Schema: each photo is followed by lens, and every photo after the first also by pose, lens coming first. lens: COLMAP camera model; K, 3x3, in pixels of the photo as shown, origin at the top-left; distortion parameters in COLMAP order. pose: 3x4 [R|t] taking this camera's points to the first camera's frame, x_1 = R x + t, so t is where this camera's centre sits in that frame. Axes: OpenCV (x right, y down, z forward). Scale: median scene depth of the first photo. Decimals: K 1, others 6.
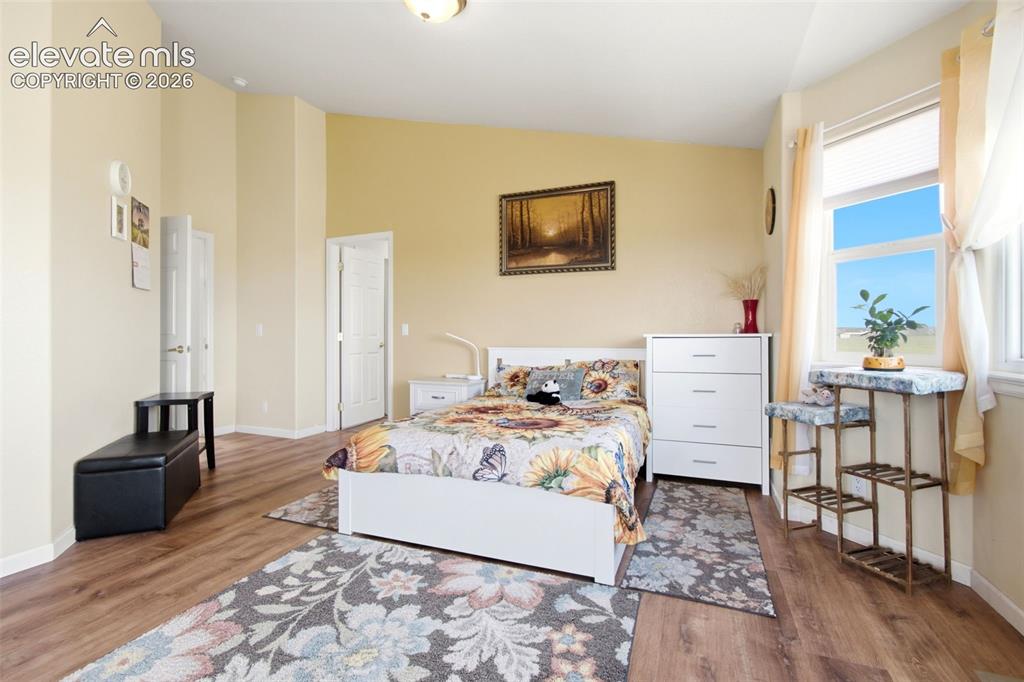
lens RADIAL K [[464.2, 0, 513.5], [0, 464.2, 336.9], [0, 0, 1]] dist [-0.009721, 0.002142]
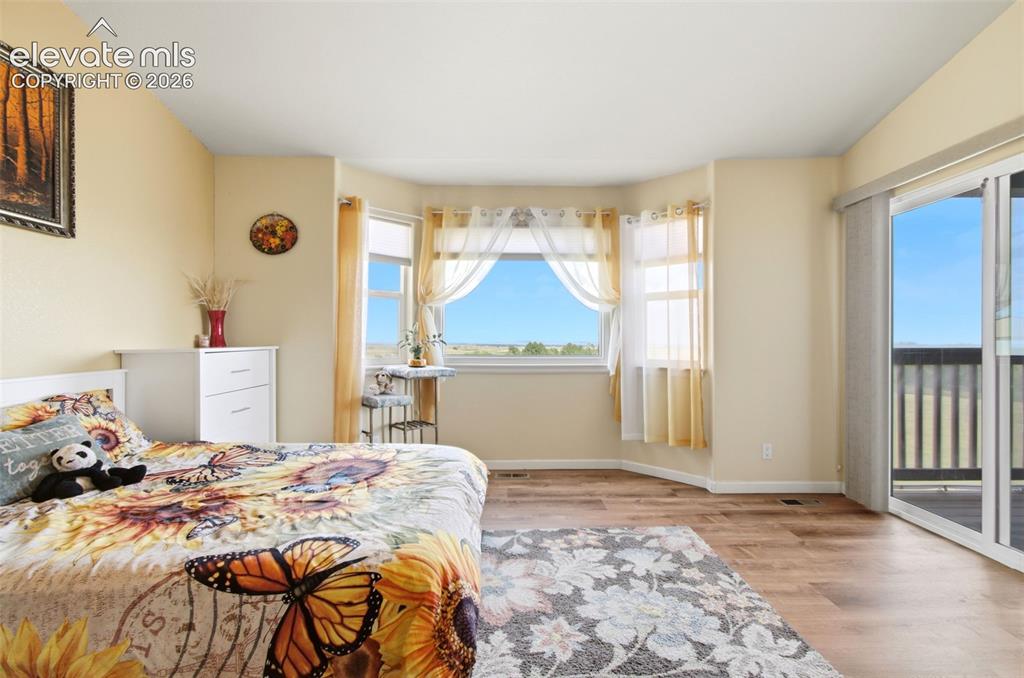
lens RADIAL K [[451.7, 0, 513.6], [0, 451.7, 338.5], [0, 0, 1]] dist [-0.000600, -0.000081]
pose [[-0.390778, -0.000102, 0.920485, -1.013332], [0.000850, 1.000000, 0.000472, -0.039357], [-0.920484, 0.000967, -0.390778, 1.407863]]
